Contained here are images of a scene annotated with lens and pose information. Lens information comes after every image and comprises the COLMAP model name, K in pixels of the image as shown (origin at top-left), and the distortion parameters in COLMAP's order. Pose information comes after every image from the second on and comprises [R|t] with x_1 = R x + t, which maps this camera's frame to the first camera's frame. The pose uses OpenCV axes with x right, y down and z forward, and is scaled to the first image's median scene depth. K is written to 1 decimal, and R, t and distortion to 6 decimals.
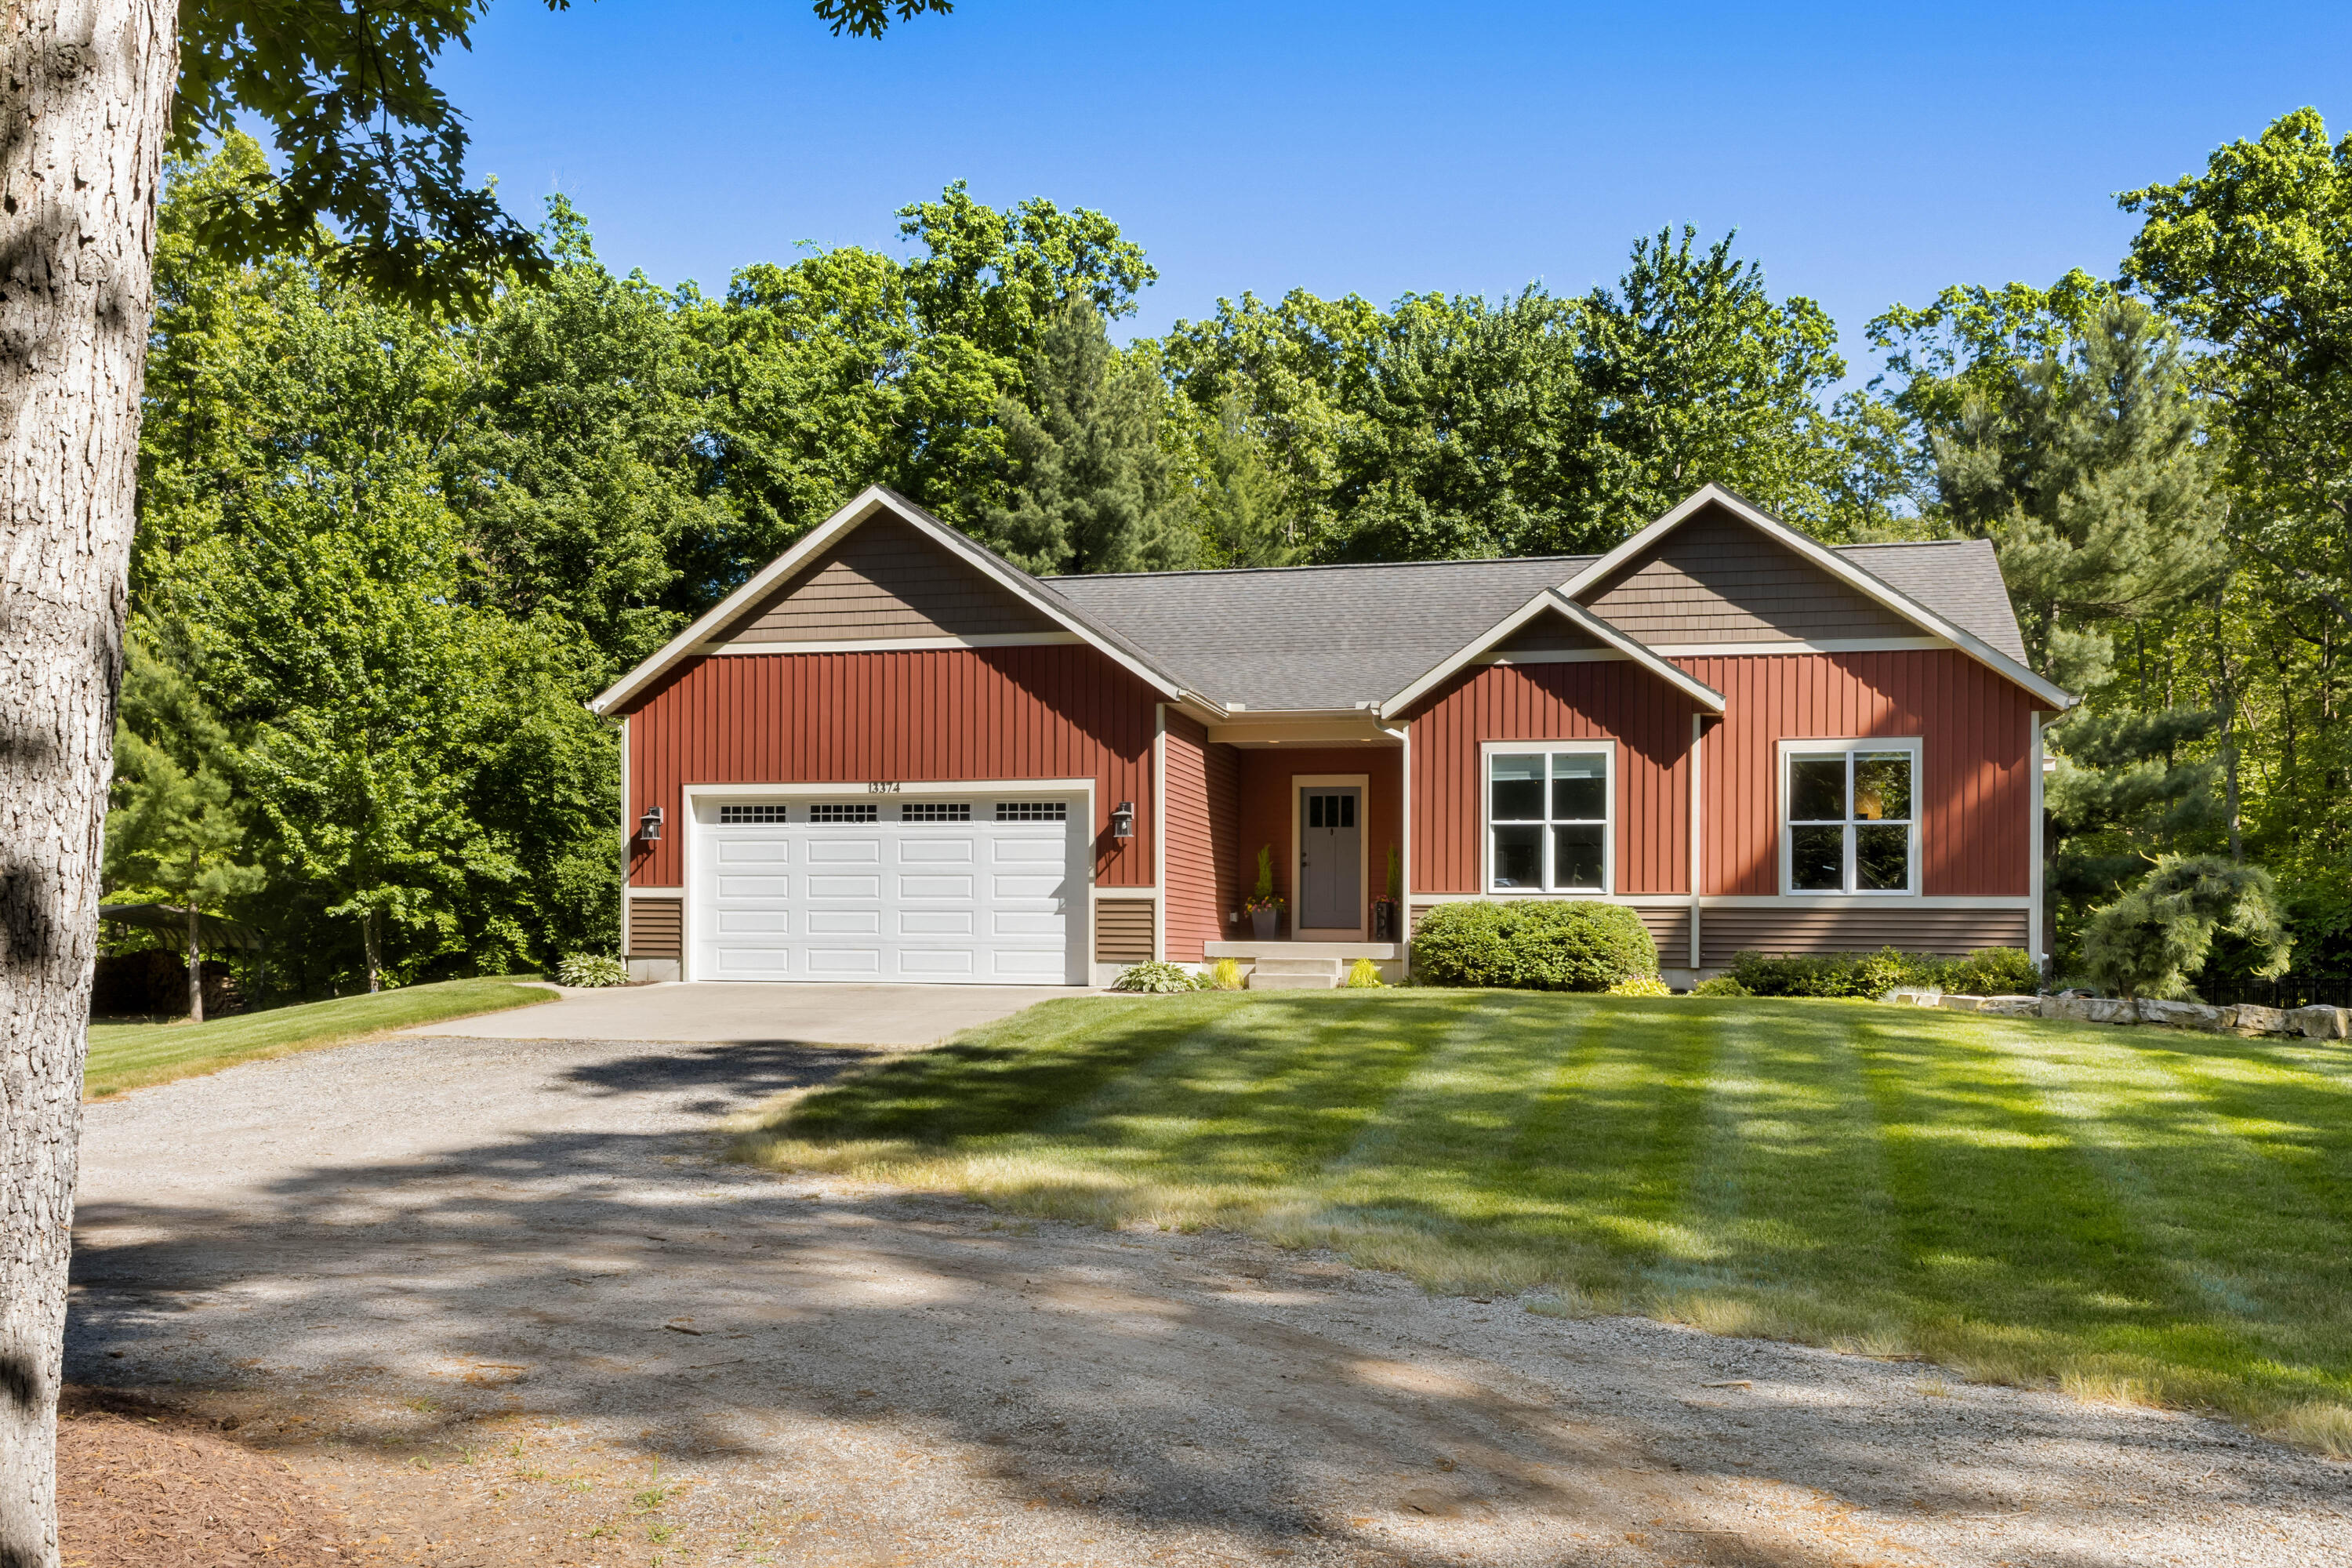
lens RADIAL K [[2007.1, 0, 1096.7], [0, 2007.1, 942.7], [0, 0, 1]] dist [0.018088, -0.000611]
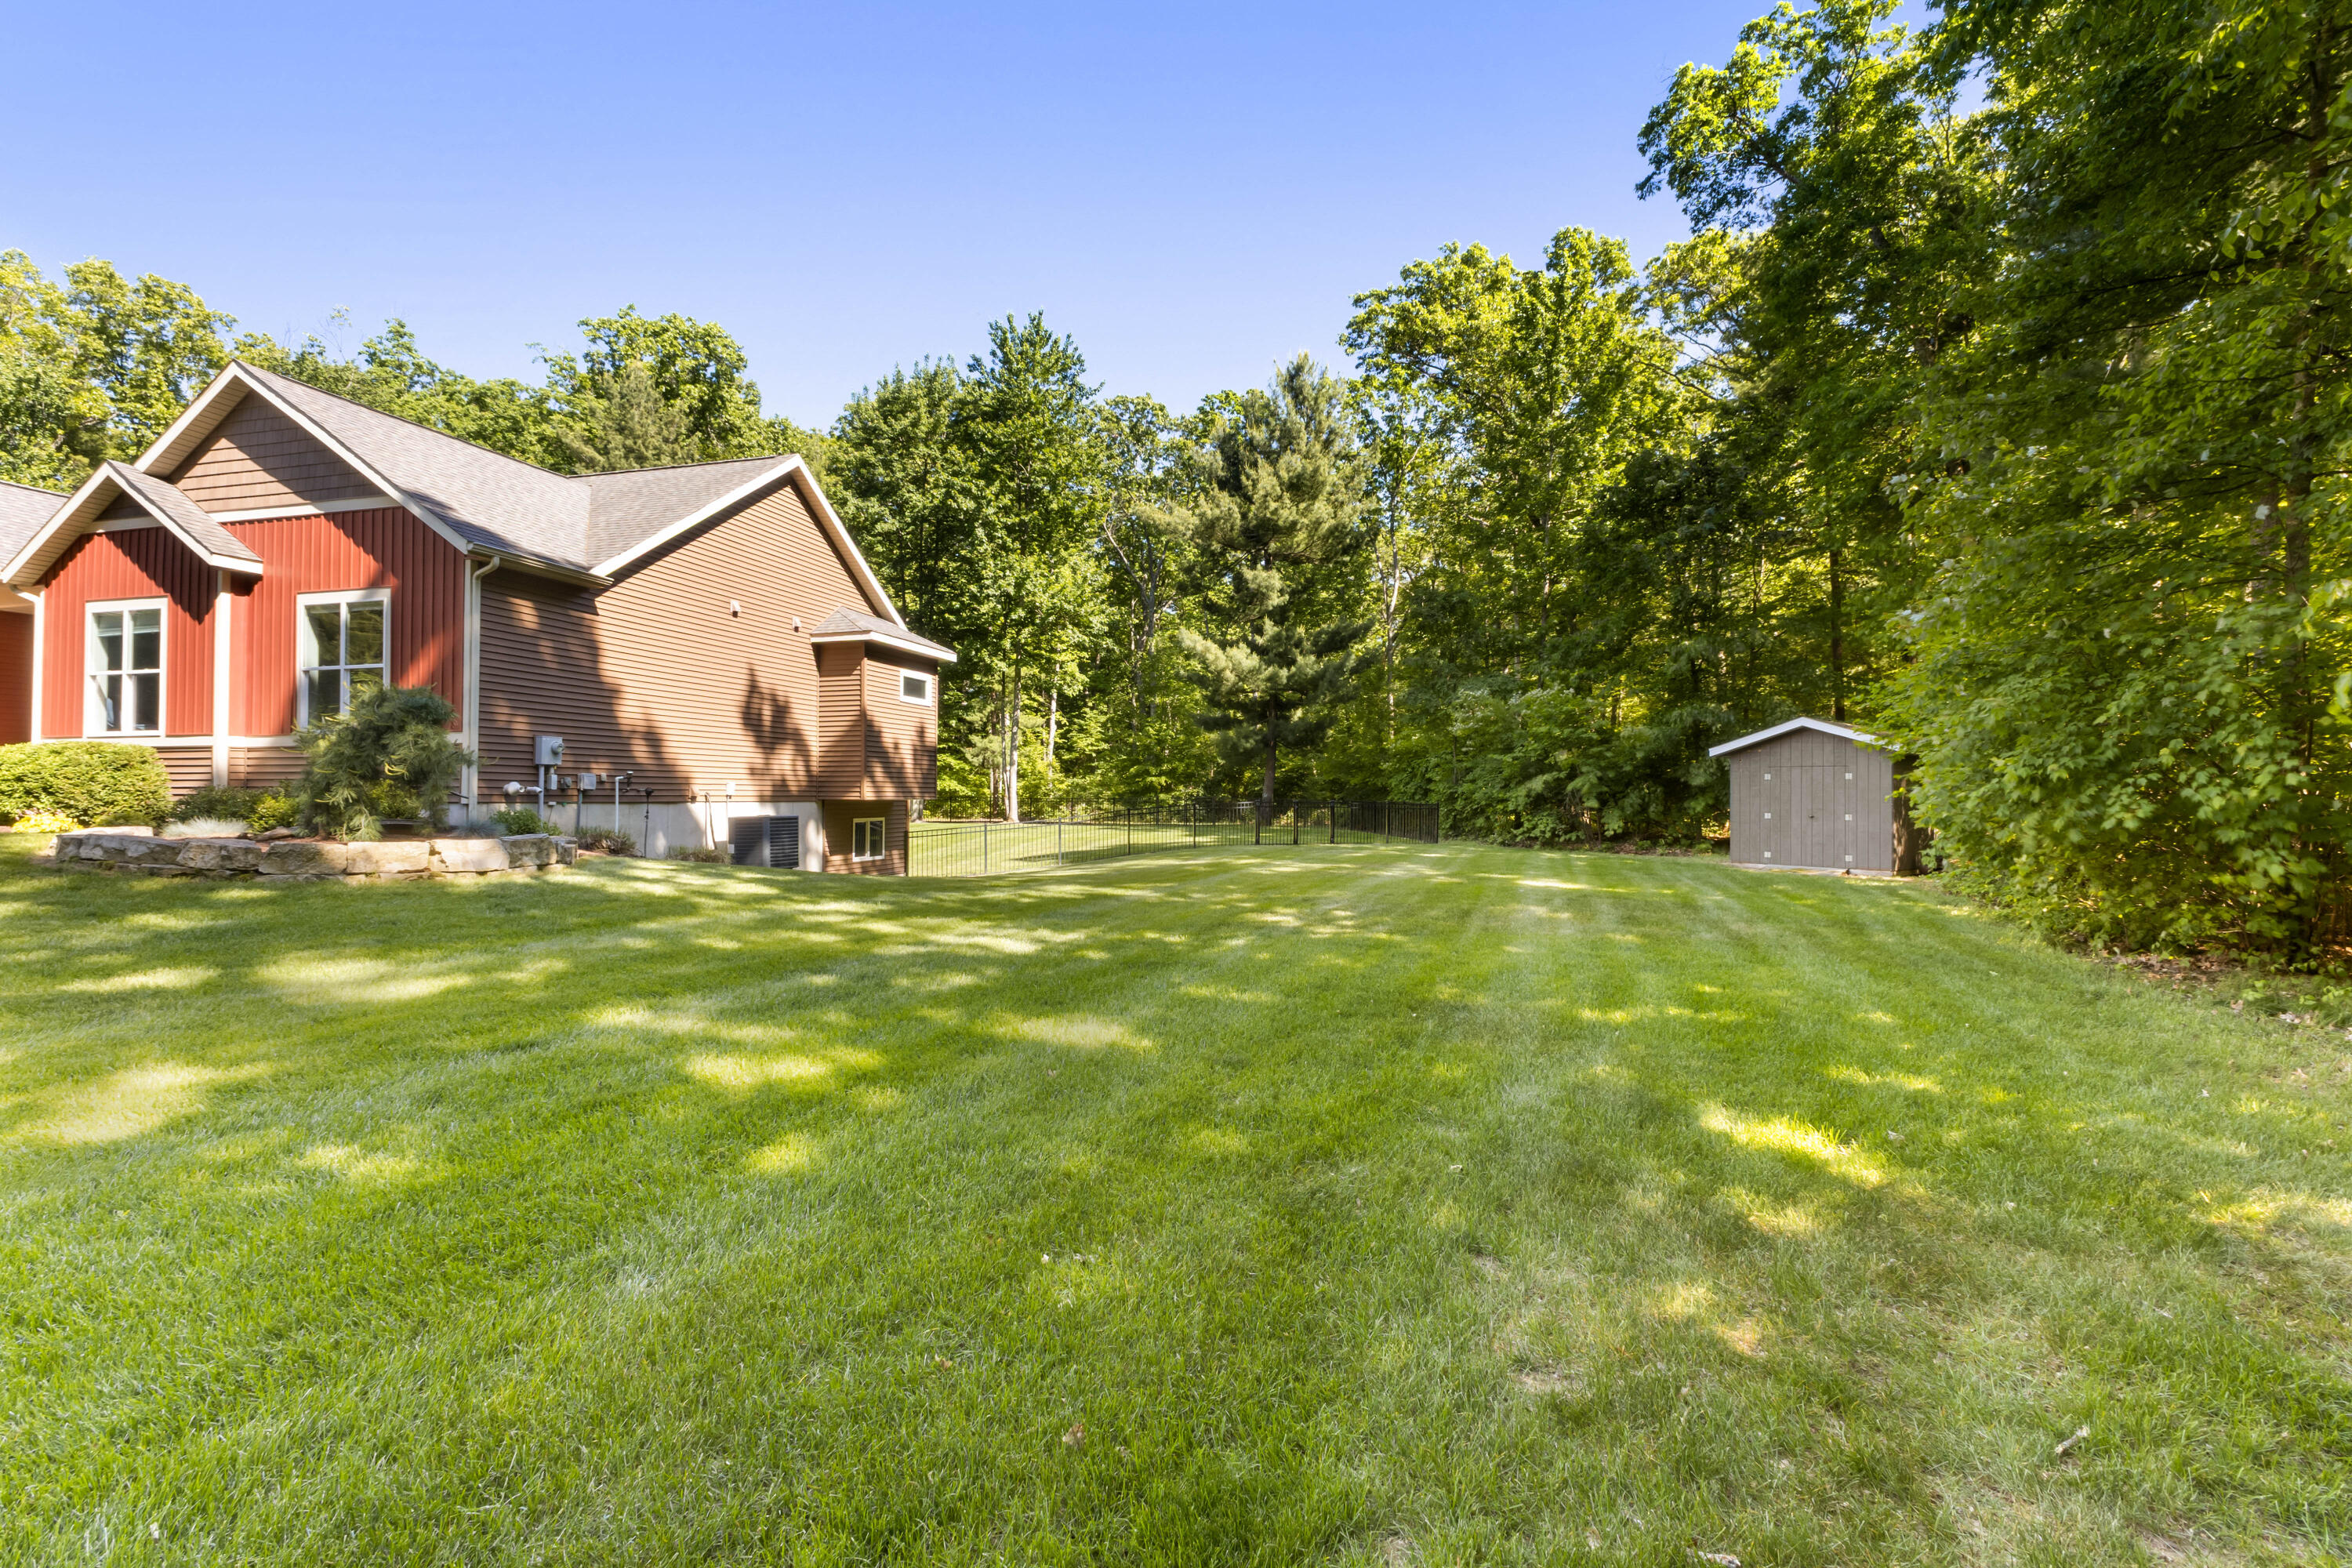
lens RADIAL K [[1023.6, 0, 1176.8], [0, 1023.6, 783.8], [0, 0, 1]] dist [0.002342, -0.000436]
pose [[0.999607, -0.008918, -0.026582, 0.826678], [0.008877, 0.999959, -0.001666, 0.008084], [0.026595, 0.001429, 0.999645, 0.446511]]
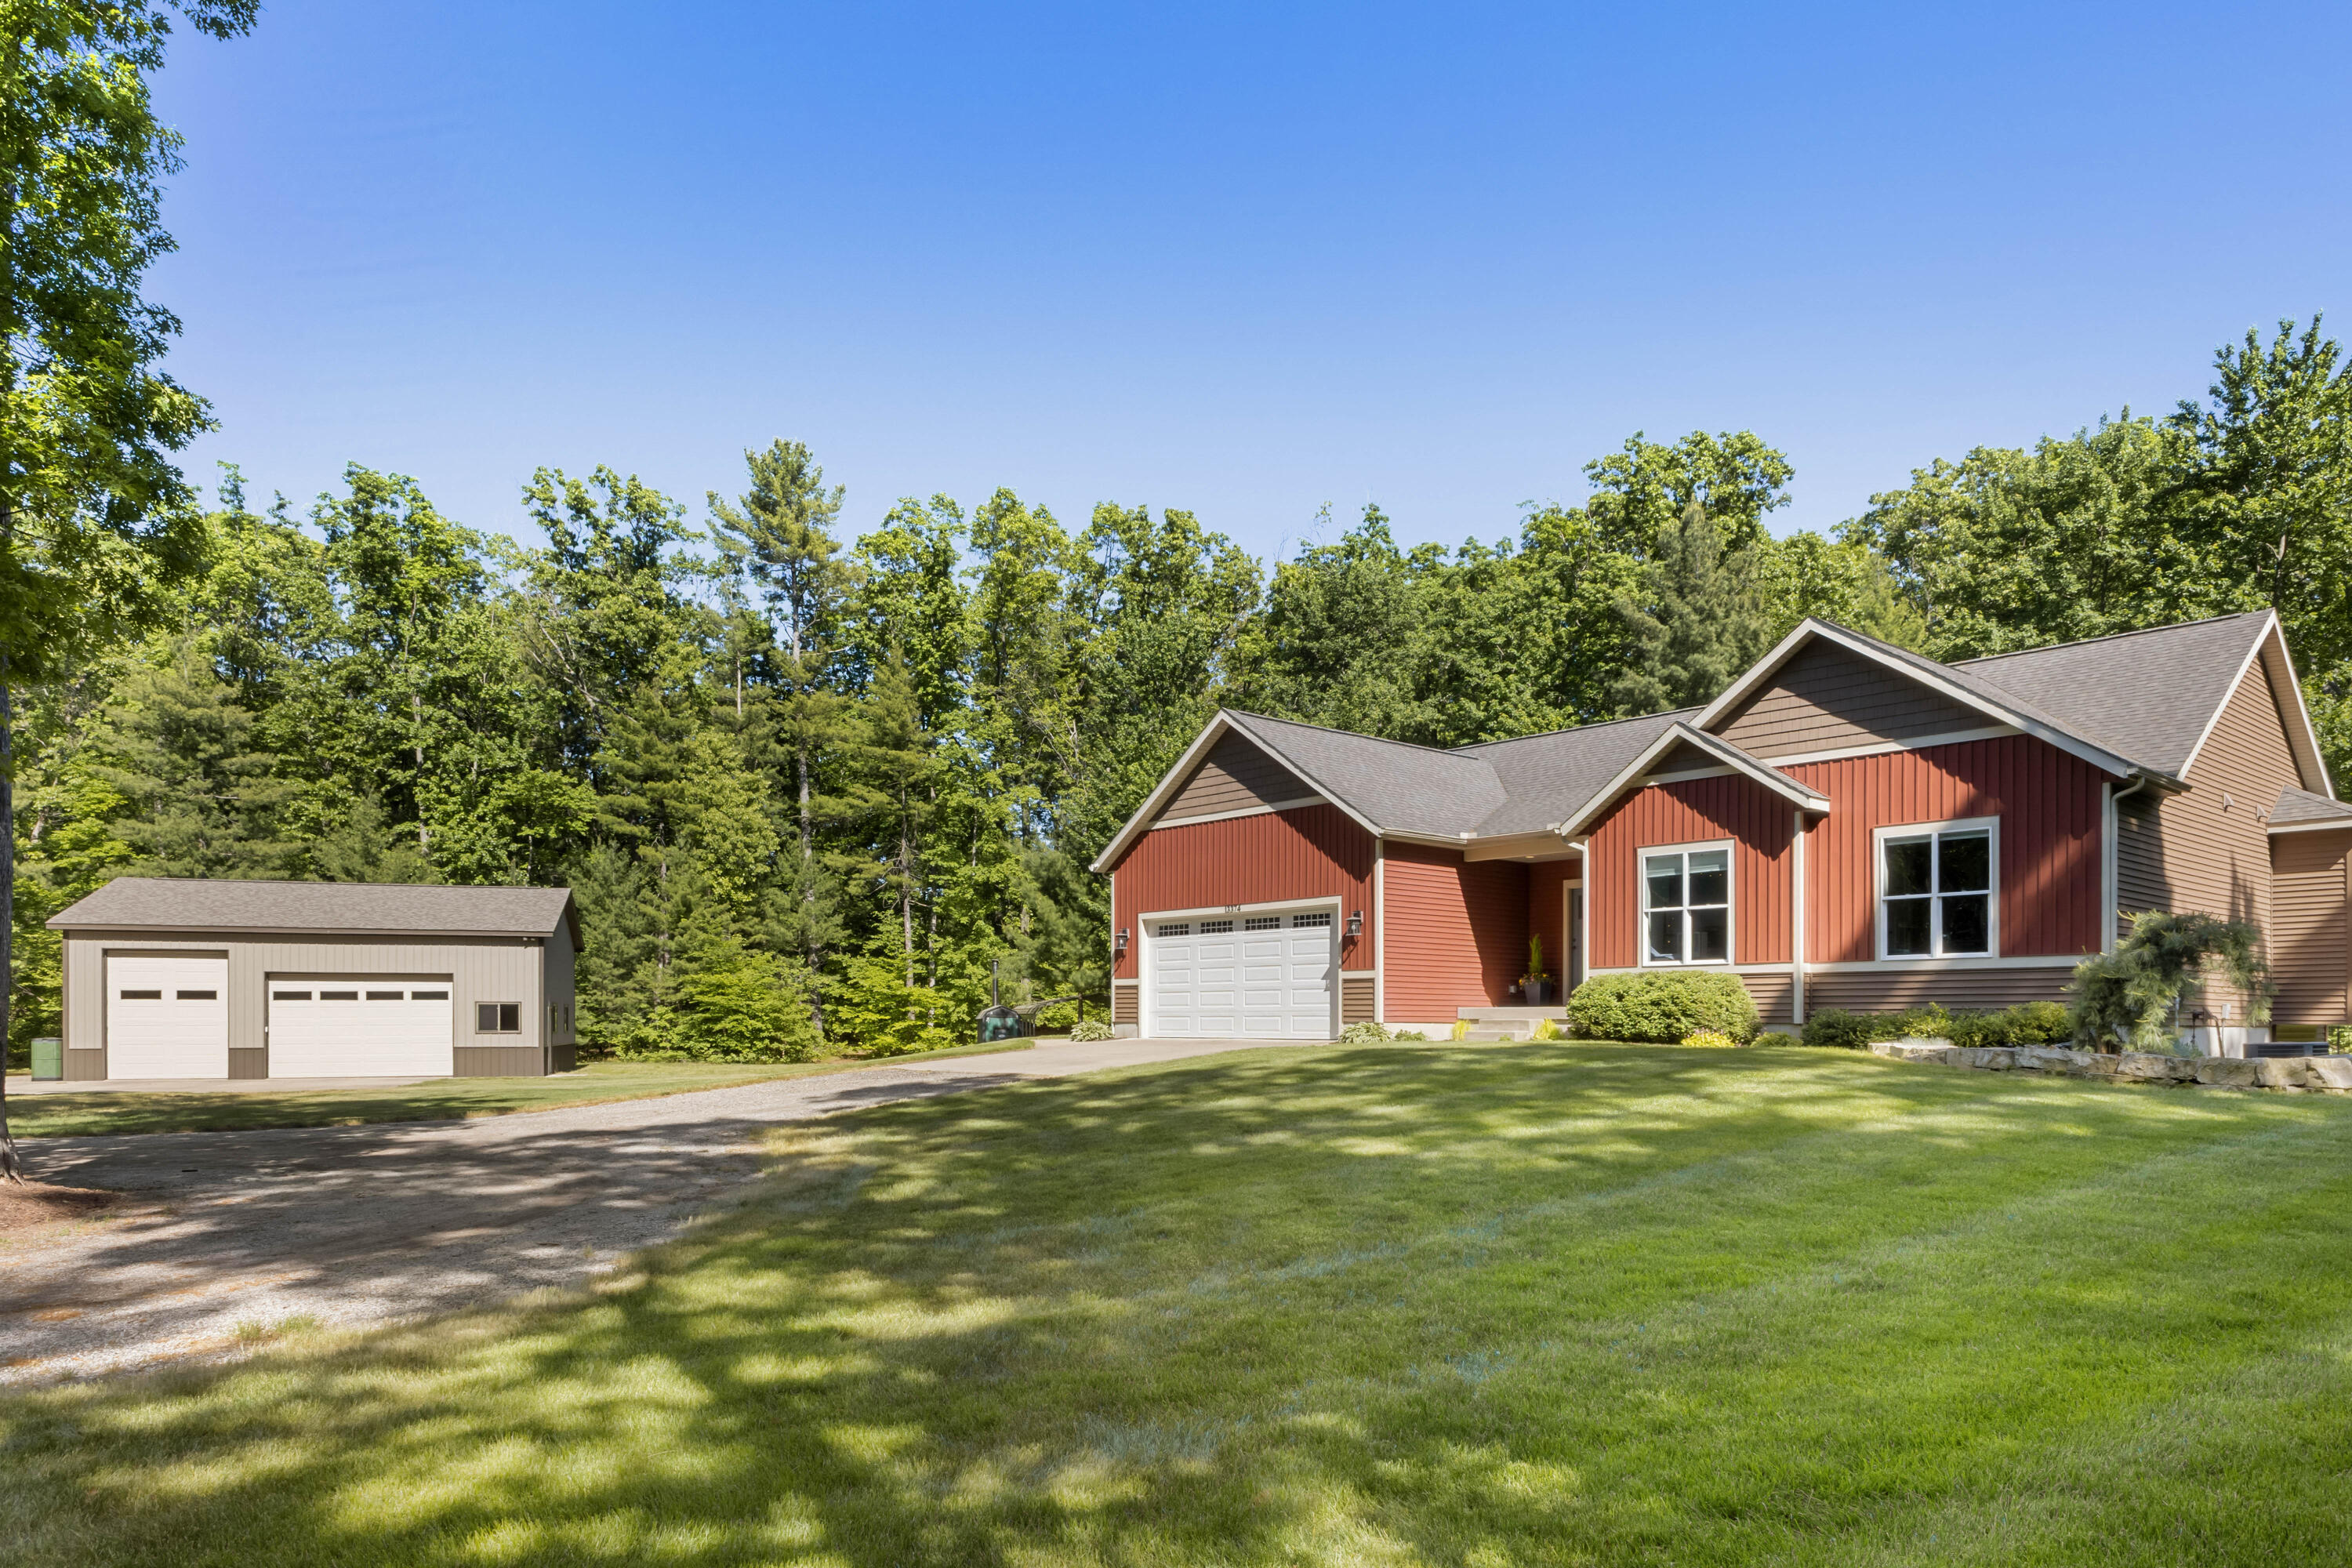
lens RADIAL K [[1464.2, 0, 1173.3], [0, 1464.2, 1025.3], [0, 0, 1]] dist [0.002665, 0.003094]
pose [[0.825967, -0.008234, -0.563658, 0.476899], [0.012914, 0.999907, 0.004316, 0.004983], [0.563570, -0.010844, 0.825997, 0.063850]]
